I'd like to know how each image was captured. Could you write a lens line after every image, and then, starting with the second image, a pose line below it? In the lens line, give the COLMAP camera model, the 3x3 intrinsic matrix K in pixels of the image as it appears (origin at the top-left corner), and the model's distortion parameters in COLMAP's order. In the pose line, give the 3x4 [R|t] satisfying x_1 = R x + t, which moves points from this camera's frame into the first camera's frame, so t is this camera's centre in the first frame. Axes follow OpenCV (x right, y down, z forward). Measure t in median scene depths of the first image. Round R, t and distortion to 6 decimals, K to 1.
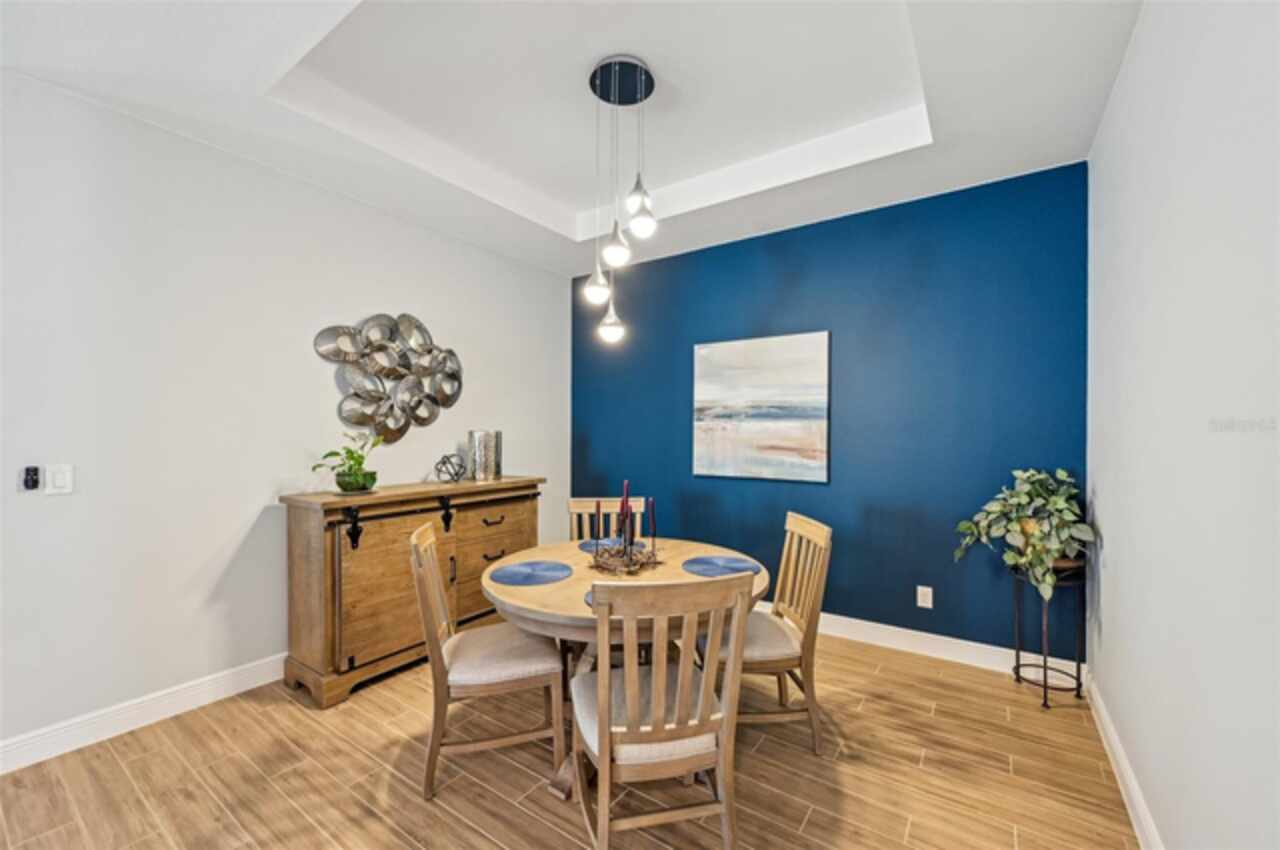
lens RADIAL K [[510.0, 0, 640.5], [0, 510.0, 427.1], [0, 0, 1]] dist [0.003306, 0.000126]
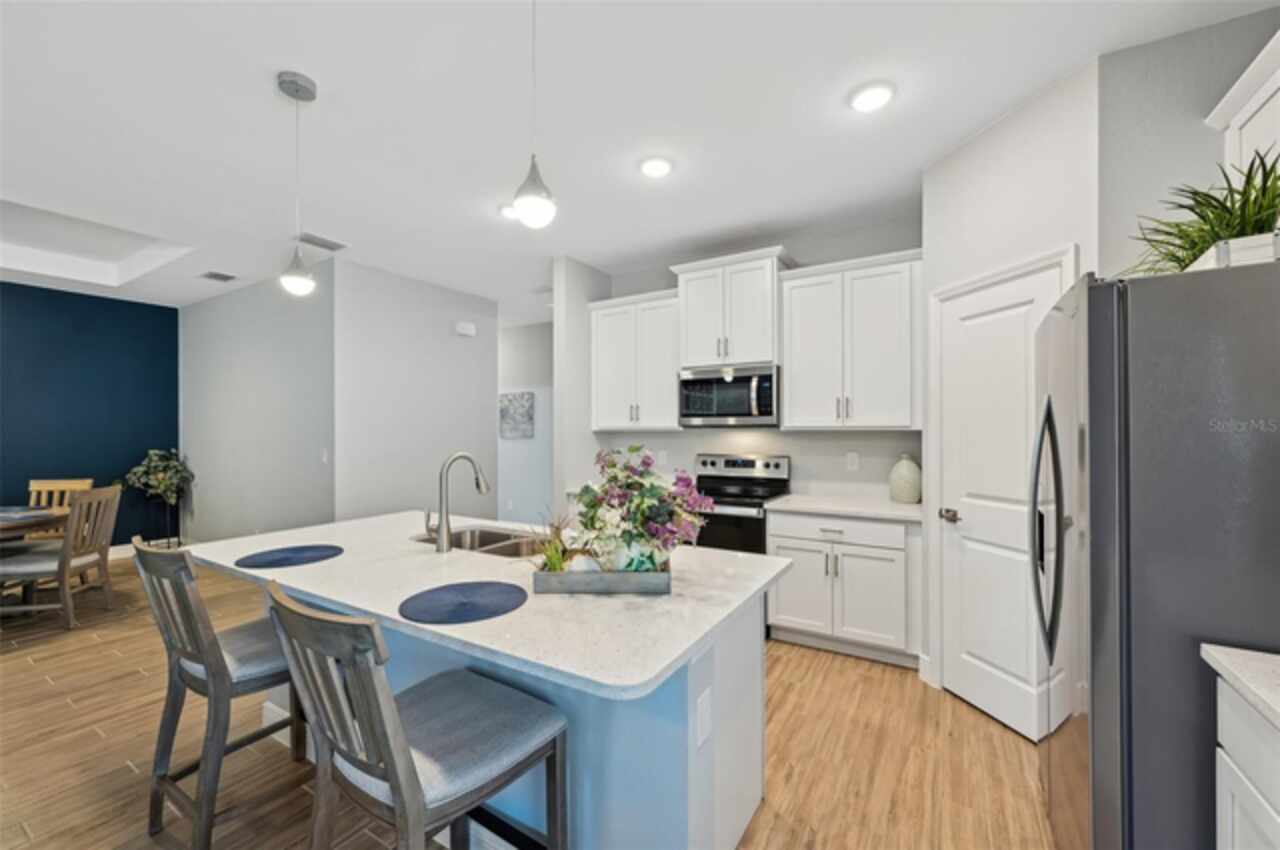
lens RADIAL K [[510.0, 0, 639.9], [0, 510.0, 426.4], [0, 0, 1]] dist [0.003306, 0.000126]
pose [[-0.043606, 0.003242, 0.999044, -1.460617], [0.001010, 0.999994, -0.003201, -0.003149], [-0.999048, 0.000870, -0.043609, -0.911242]]
